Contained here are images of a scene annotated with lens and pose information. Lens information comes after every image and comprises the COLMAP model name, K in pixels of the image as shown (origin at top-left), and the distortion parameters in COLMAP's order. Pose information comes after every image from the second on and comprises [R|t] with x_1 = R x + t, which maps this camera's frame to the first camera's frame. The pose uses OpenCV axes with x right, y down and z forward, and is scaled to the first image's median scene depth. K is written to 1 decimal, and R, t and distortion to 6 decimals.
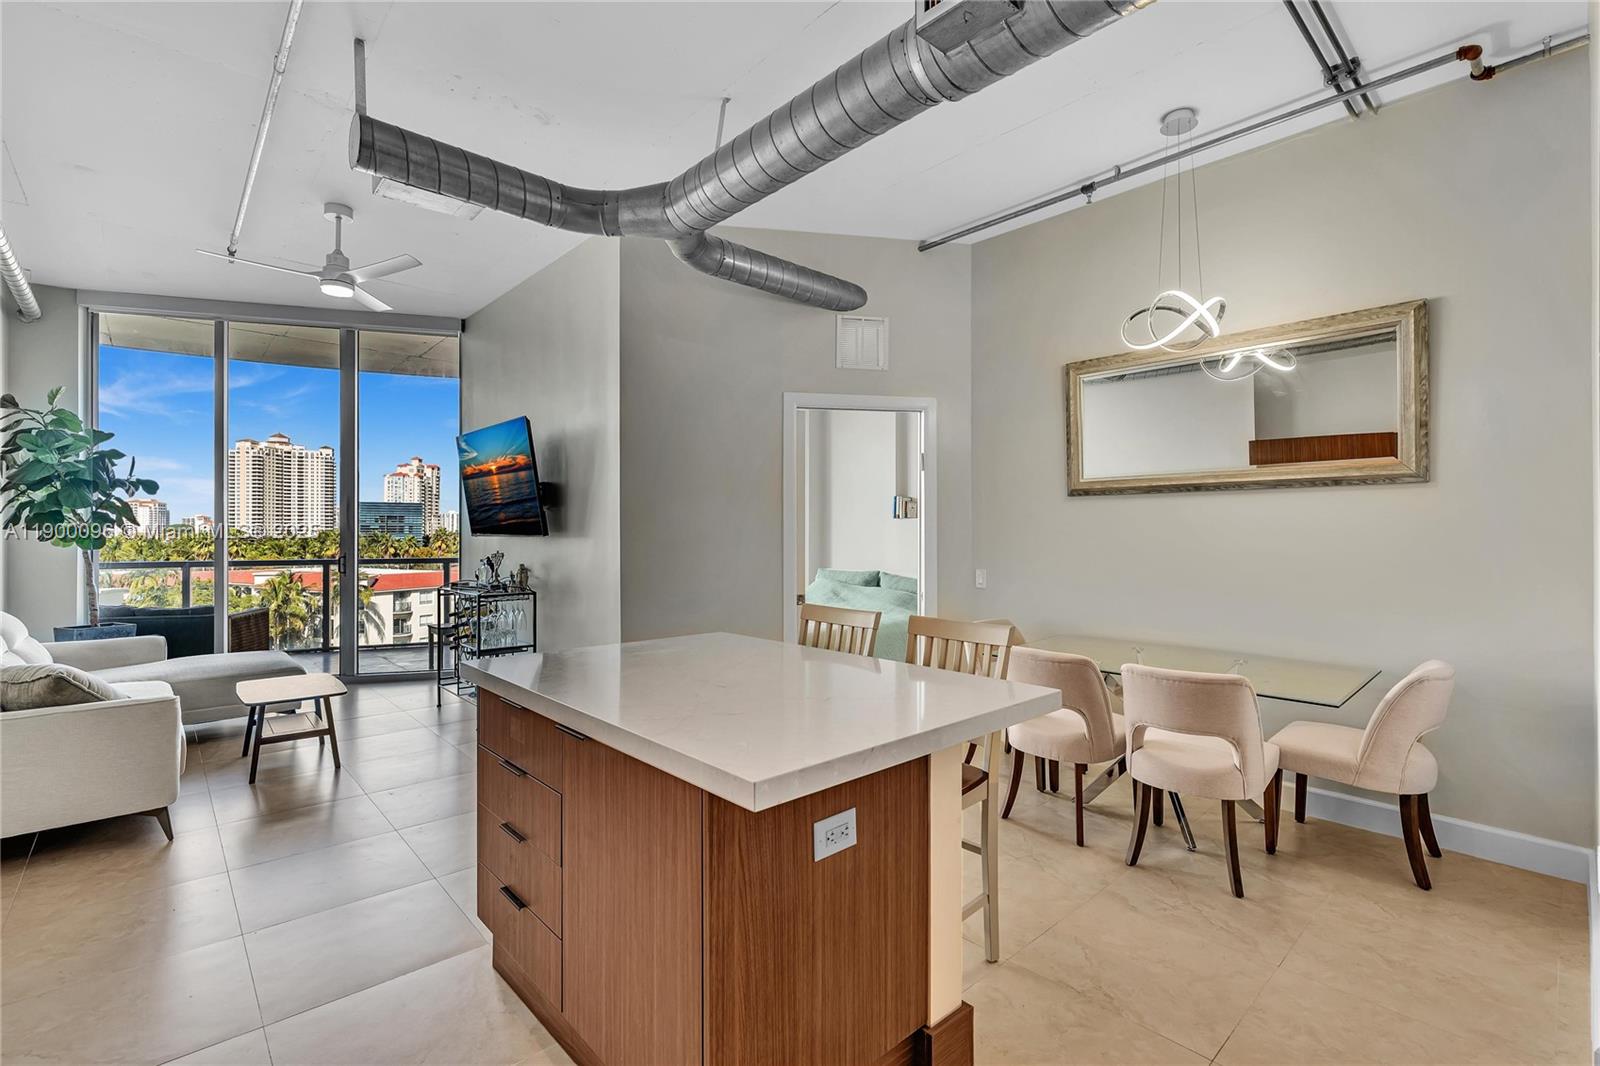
lens RADIAL K [[717.2, 0, 802.5], [0, 717.2, 530.0], [0, 0, 1]] dist [-0.012841, 0.005467]
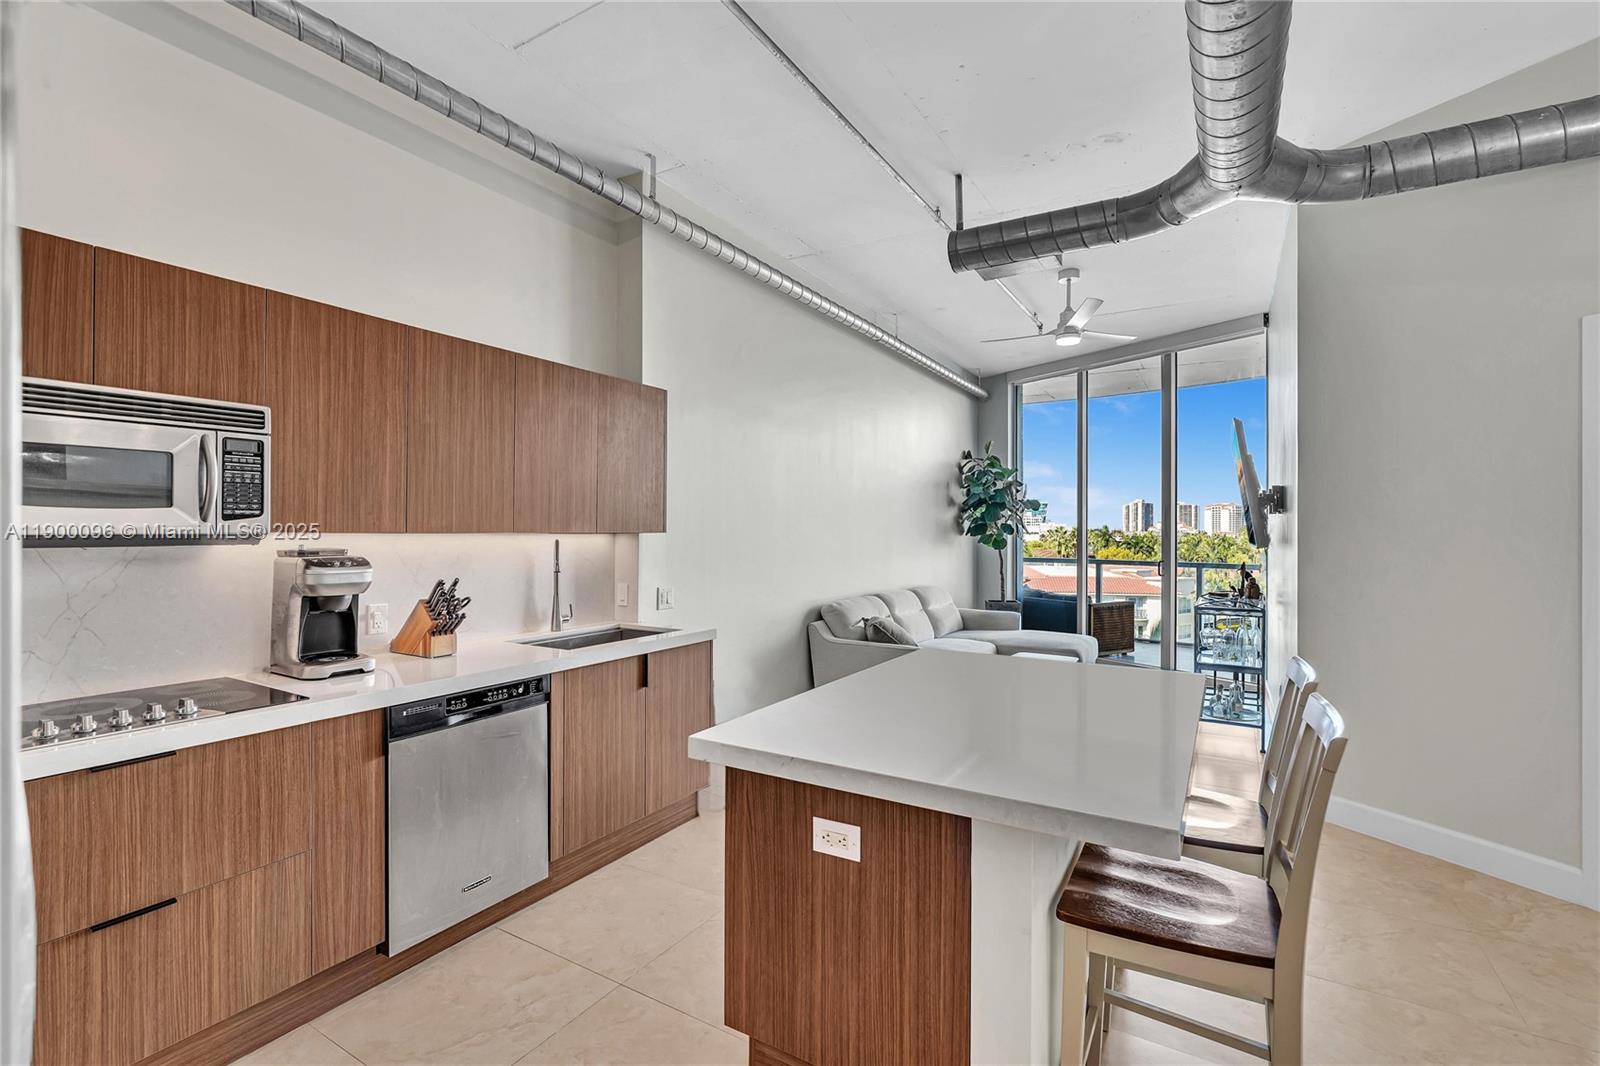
lens RADIAL K [[717.2, 0, 802.5], [0, 717.2, 530.0], [0, 0, 1]] dist [-0.012841, 0.005467]
pose [[0.285995, 0.000403, -0.958231, 0.349764], [0.000125, 1.000000, 0.000458, -0.015136], [0.958231, -0.000251, 0.285995, 0.207386]]
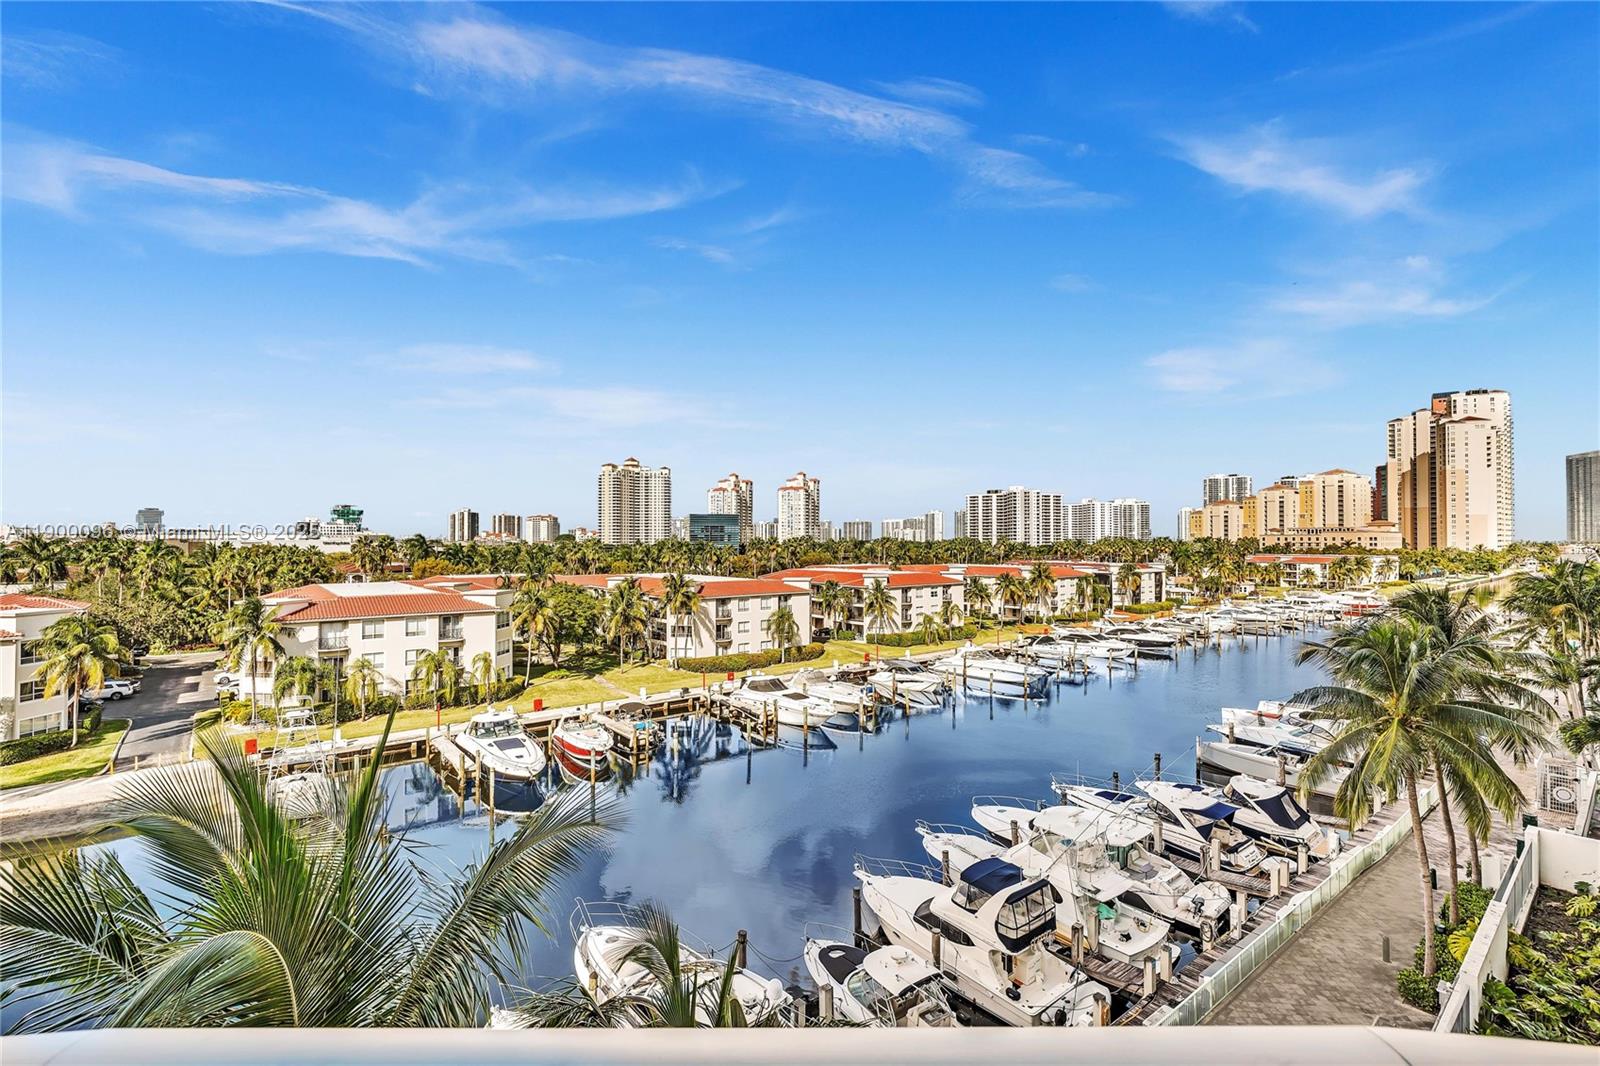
lens RADIAL K [[715.2, 0, 801.9], [0, 715.2, 537.6], [0, 0, 1]] dist [-0.010263, 0.004266]
pose [[0.921096, -0.001735, -0.389331, -1.011656], [0.001403, 0.999998, -0.001137, -0.030576], [0.389332, 0.000501, 0.921097, 1.742551]]
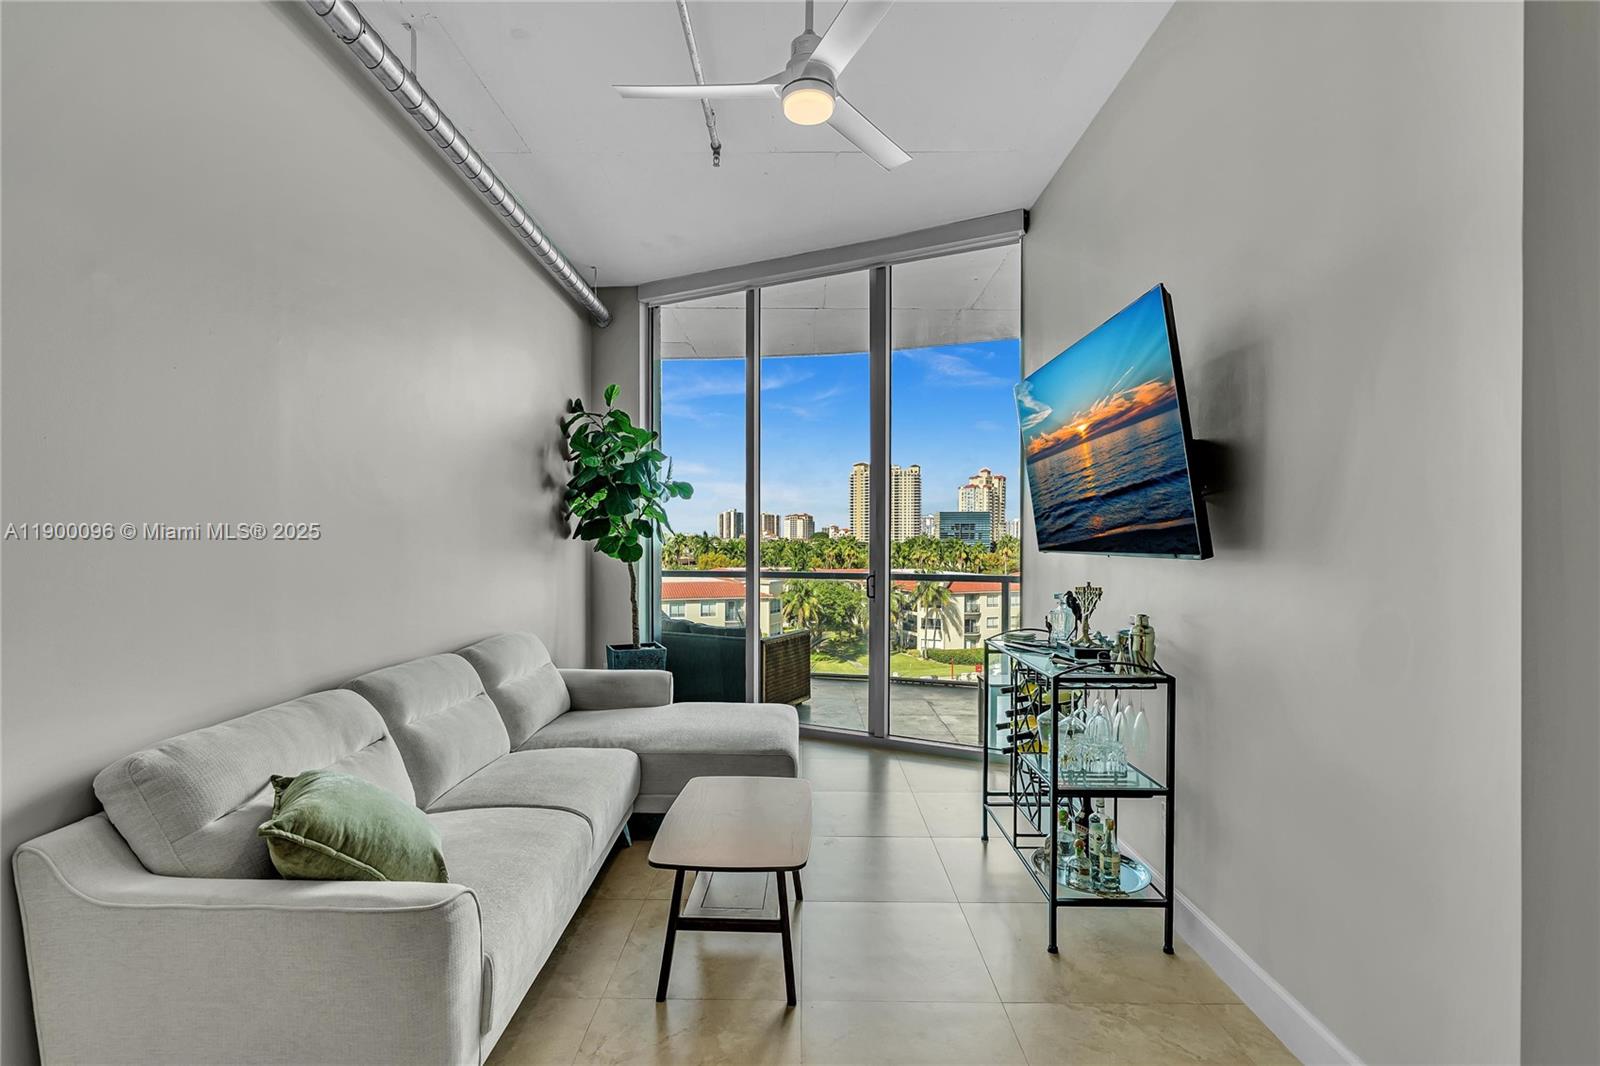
lens RADIAL K [[721.7, 0, 796.8], [0, 721.7, 546.4], [0, 0, 1]] dist [-0.006202, 0.000736]
pose [[0.731074, 0.009823, -0.682228, -0.257434], [-0.000689, 0.999906, 0.013660, -0.005097], [0.682298, -0.009516, 0.731012, 0.543226]]
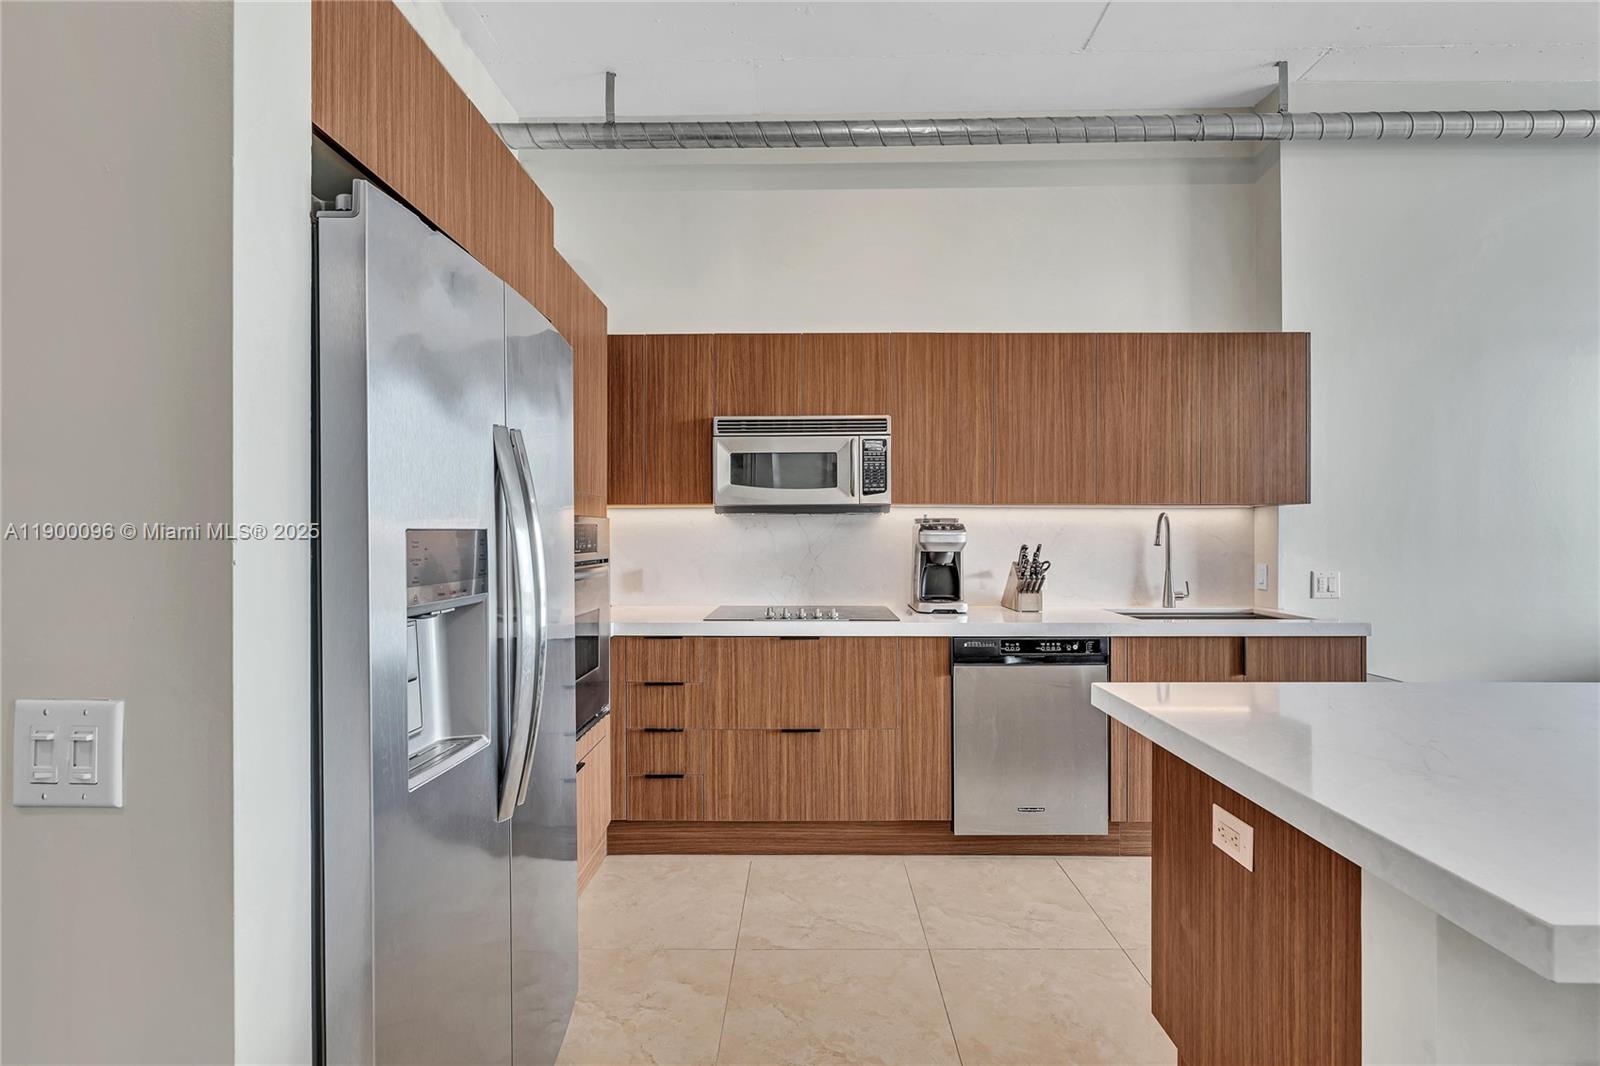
lens RADIAL K [[714.0, 0, 800.0], [0, 714.0, 533.0], [0, 0, 1]] dist [-0.012262, 0.004033]
pose [[-0.685726, 0.000313, -0.727860, 0.343998], [0.004359, 0.999984, -0.003676, 0.015528], [0.727847, -0.005693, -0.685716, 0.395040]]
